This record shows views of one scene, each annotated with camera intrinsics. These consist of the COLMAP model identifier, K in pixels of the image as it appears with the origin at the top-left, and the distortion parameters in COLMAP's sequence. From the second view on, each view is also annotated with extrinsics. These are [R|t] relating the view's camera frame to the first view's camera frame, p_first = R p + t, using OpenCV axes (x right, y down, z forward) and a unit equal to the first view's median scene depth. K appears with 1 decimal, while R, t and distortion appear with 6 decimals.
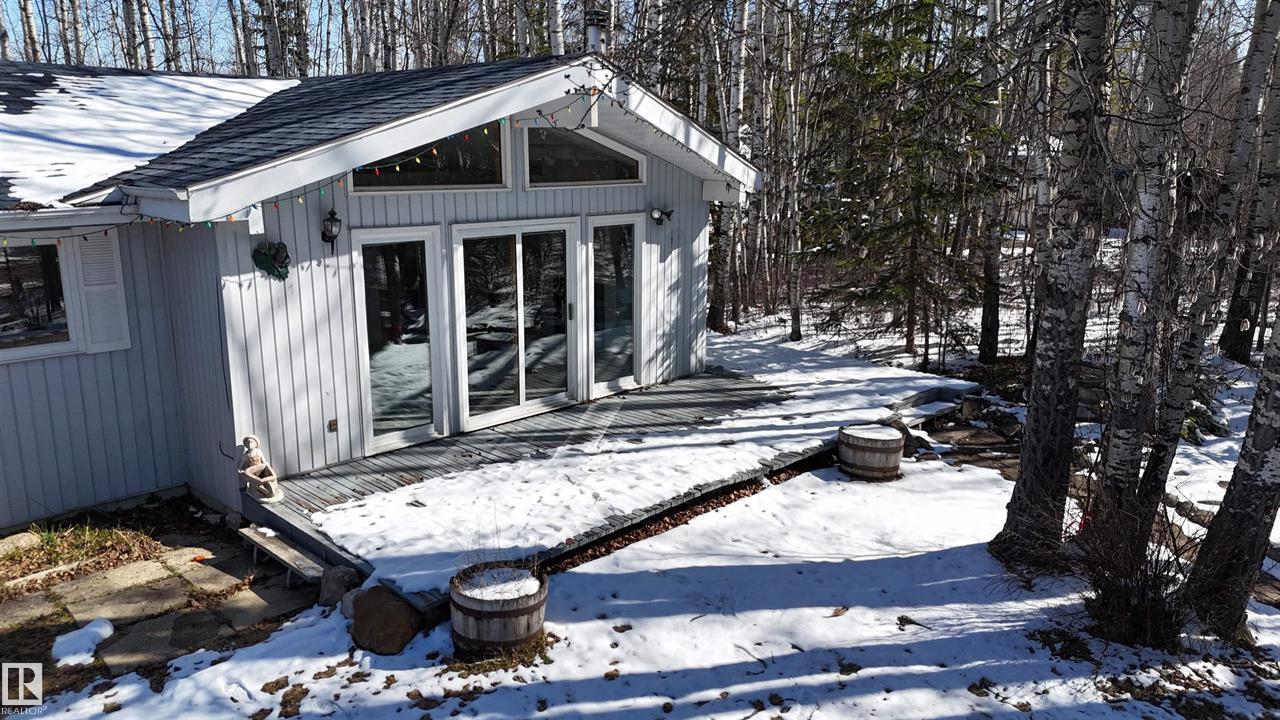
lens RADIAL K [[932.9, 0, 640.0], [0, 932.9, 360.0], [0, 0, 1]] dist [0.090229, -0.100375]
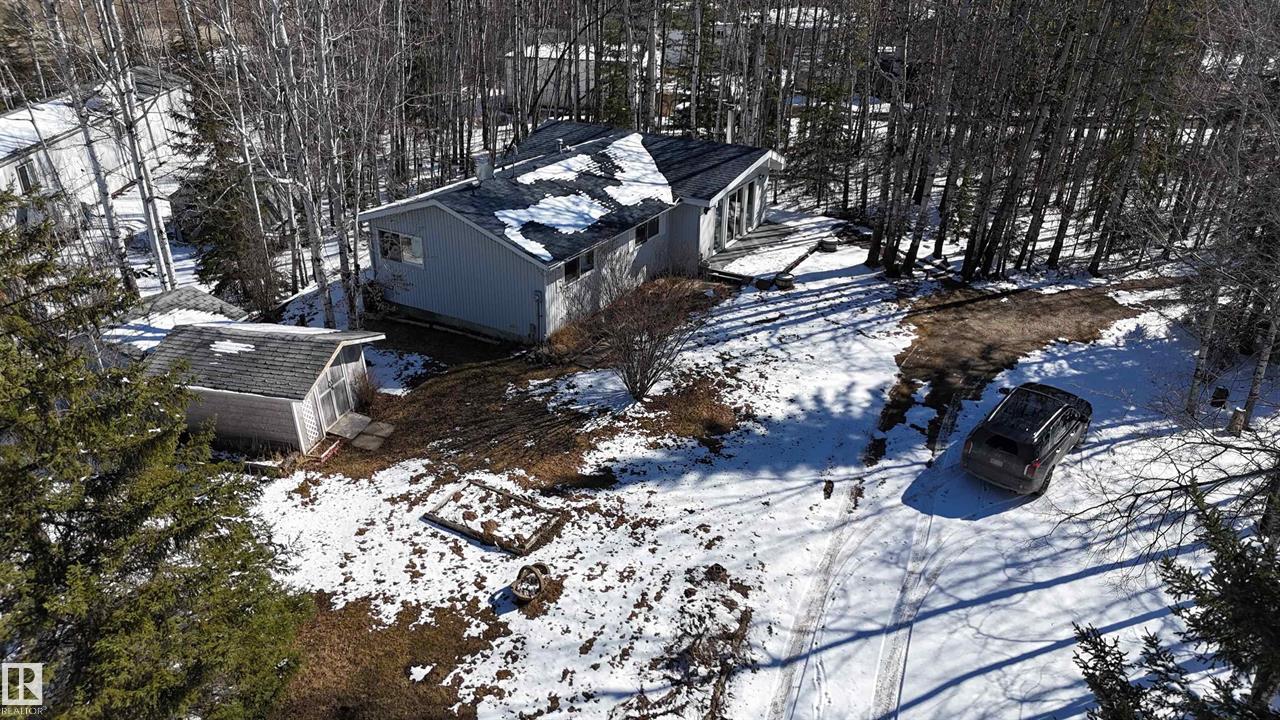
lens RADIAL K [[917.6, 0, 627.2], [0, 917.6, 364.6], [0, 0, 1]] dist [0.096697, -0.136227]
pose [[0.968350, -0.103332, 0.227200, -1.600911], [0.047982, 0.970367, 0.236824, -0.394750], [-0.244939, -0.218428, 0.944613, -2.709688]]
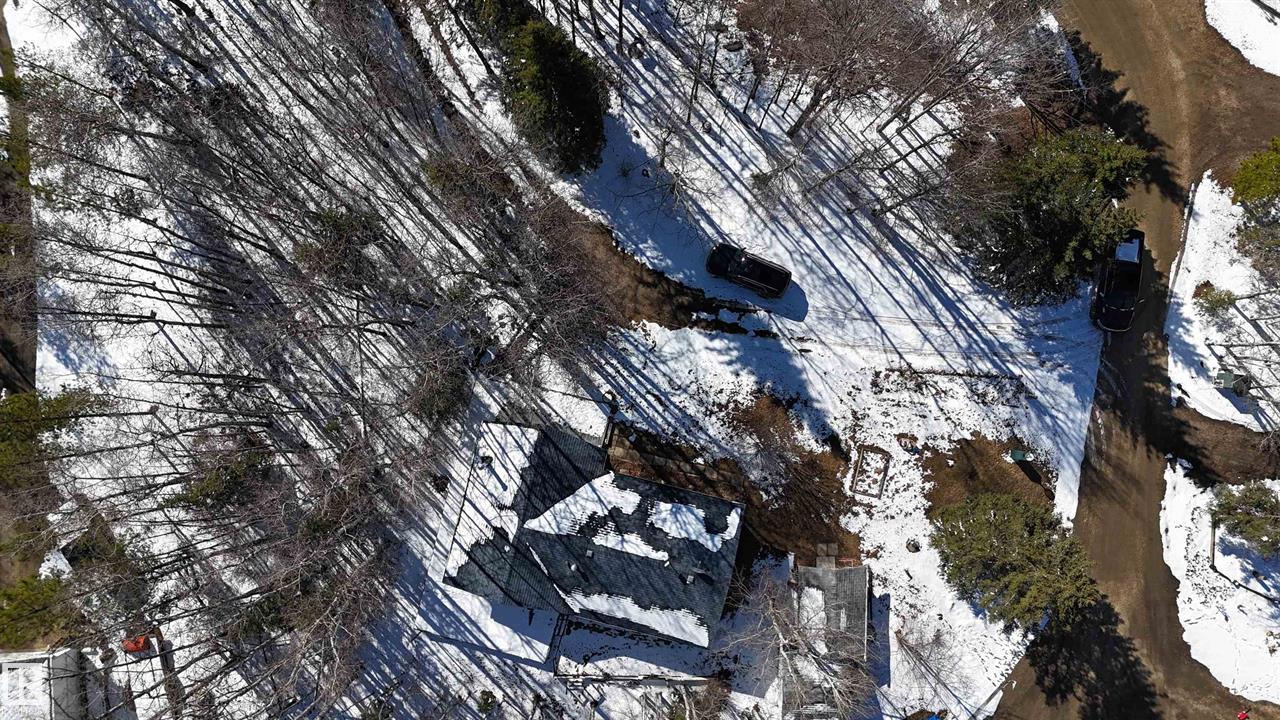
lens RADIAL K [[917.6, 0, 627.2], [0, 917.6, 364.6], [0, 0, 1]] dist [0.096697, -0.136227]
pose [[-0.518197, -0.855204, 0.009878, -0.042098], [0.231288, -0.129007, 0.964294, -5.667833], [-0.823394, 0.501979, 0.264649, -1.119895]]
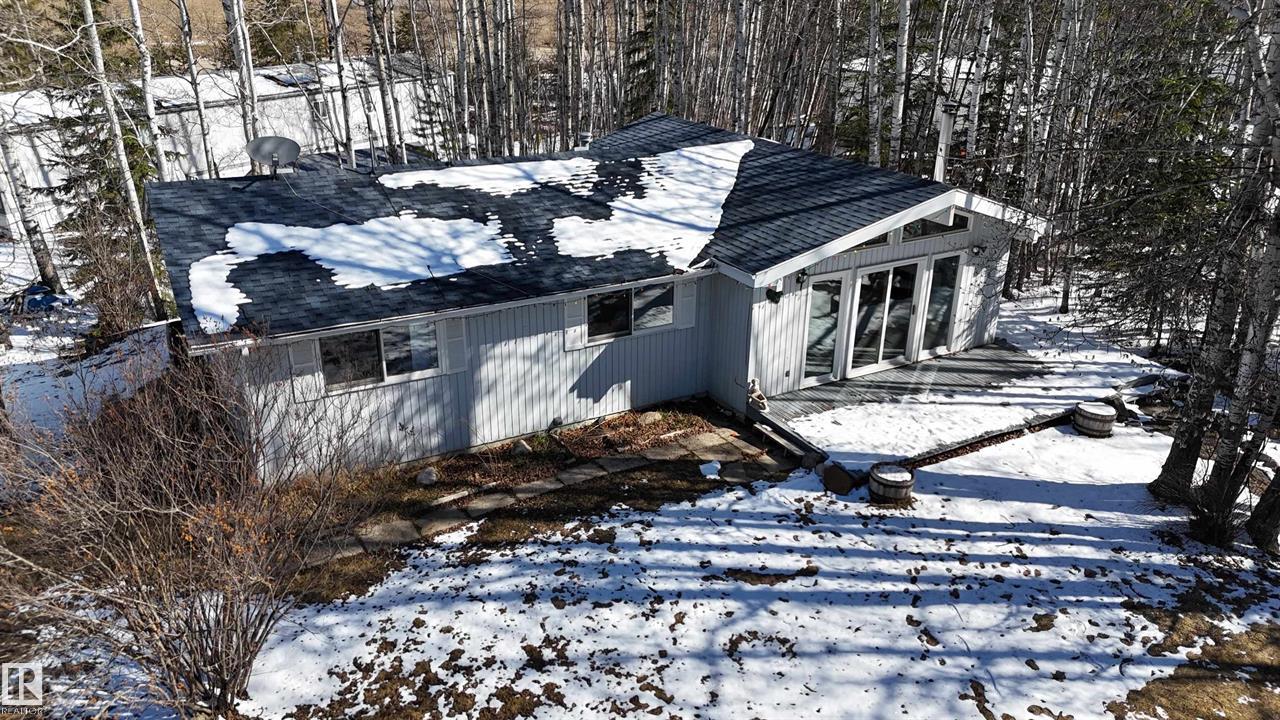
lens RADIAL K [[932.9, 0, 640.0], [0, 932.9, 360.0], [0, 0, 1]] dist [0.090229, -0.100375]
pose [[0.962154, 0.110028, -0.249305, -0.142227], [-0.067061, 0.982330, 0.174727, -0.273584], [0.264125, -0.151396, 0.952532, -0.909166]]
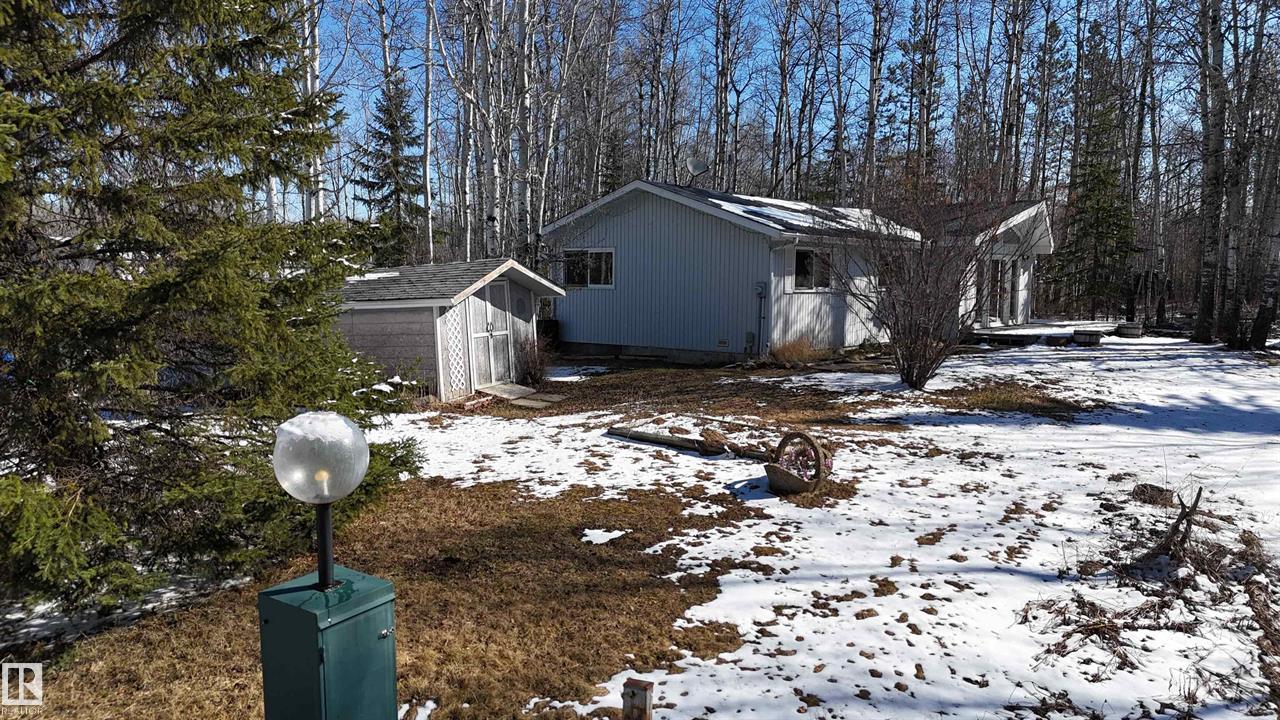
lens RADIAL K [[917.6, 0, 627.2], [0, 917.6, 364.6], [0, 0, 1]] dist [0.096697, -0.136227]
pose [[0.996892, -0.001837, 0.078754, -1.694208], [0.011745, 0.992020, -0.125532, 0.598962], [-0.077895, 0.126067, 0.988959, -1.915822]]
